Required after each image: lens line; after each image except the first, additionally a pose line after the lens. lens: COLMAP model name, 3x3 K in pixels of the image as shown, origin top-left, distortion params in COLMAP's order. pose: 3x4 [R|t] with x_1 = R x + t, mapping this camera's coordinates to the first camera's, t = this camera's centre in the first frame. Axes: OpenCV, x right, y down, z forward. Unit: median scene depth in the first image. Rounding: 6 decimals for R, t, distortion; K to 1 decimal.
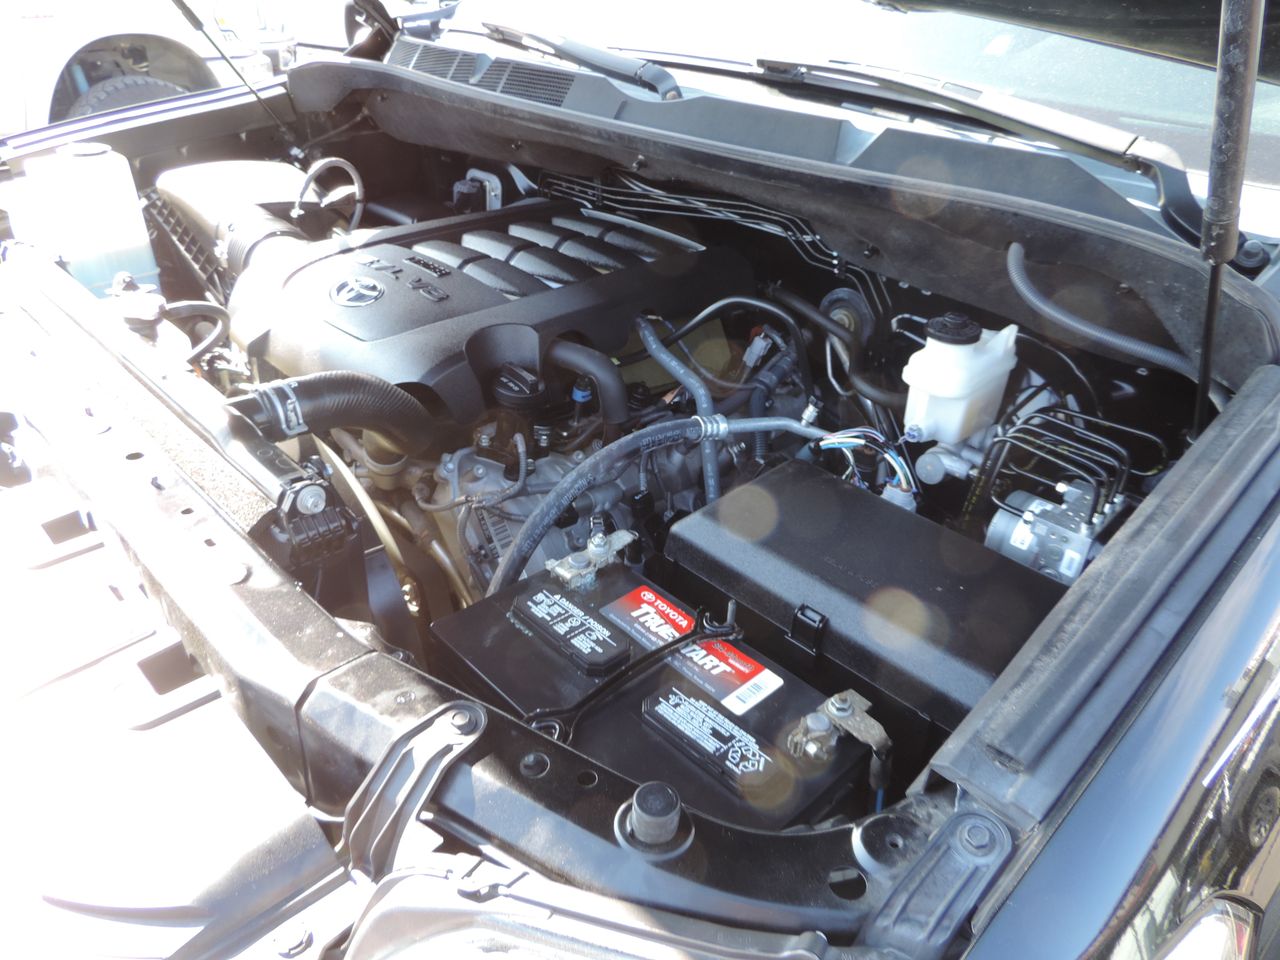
lens RADIAL K [[922.6, 0, 635.6], [0, 922.6, 468.5], [0, 0, 1]] dist [0.007845, -0.006741]
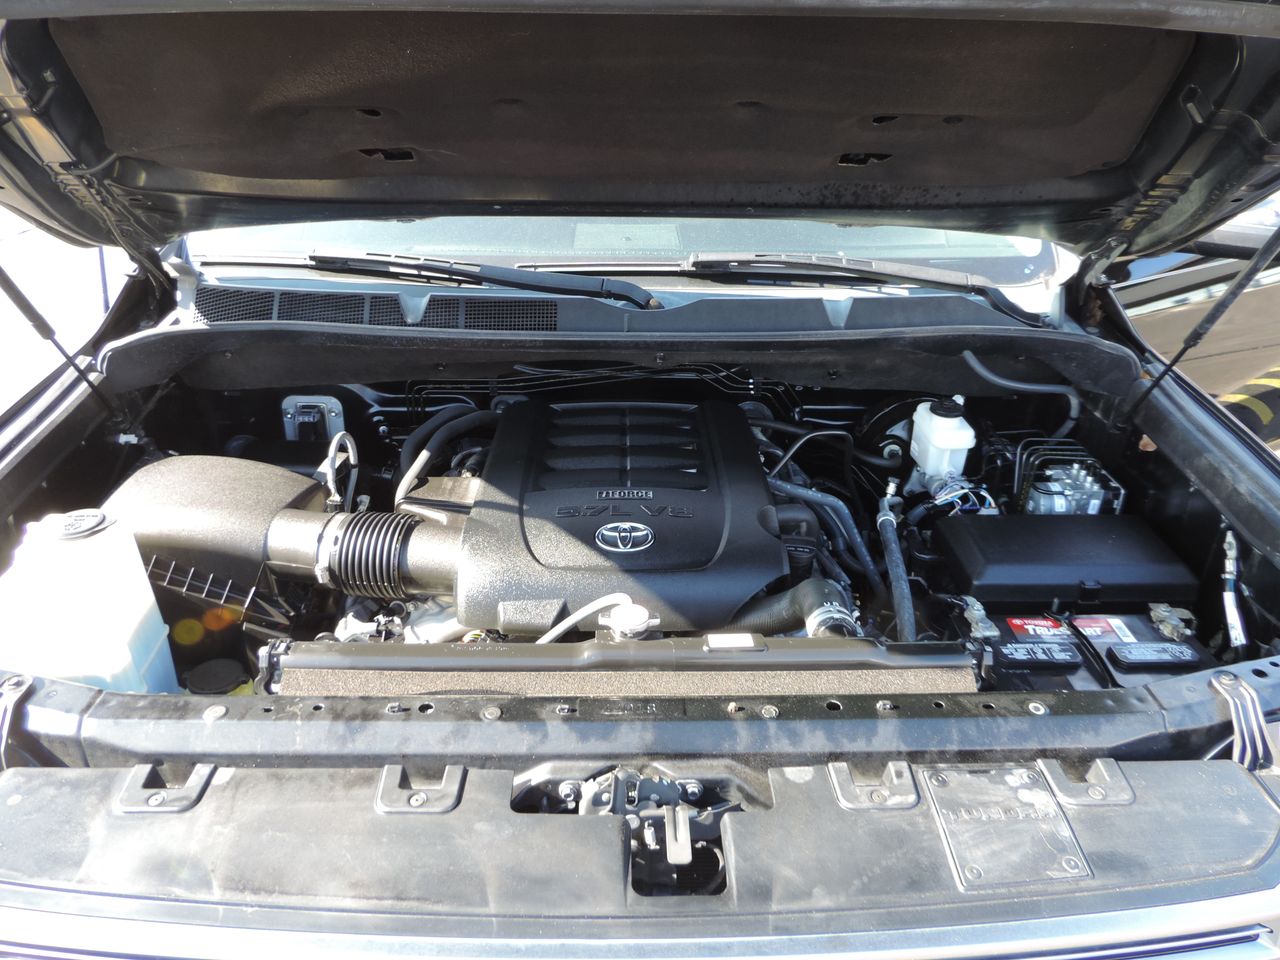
lens RADIAL K [[922.6, 0, 635.6], [0, 922.6, 468.5], [0, 0, 1]] dist [0.007845, -0.006741]
pose [[0.674601, -0.342628, 0.653850, -0.972820], [0.378110, 0.921121, 0.092572, -0.352778], [-0.633992, 0.184778, 0.750940, 0.121210]]
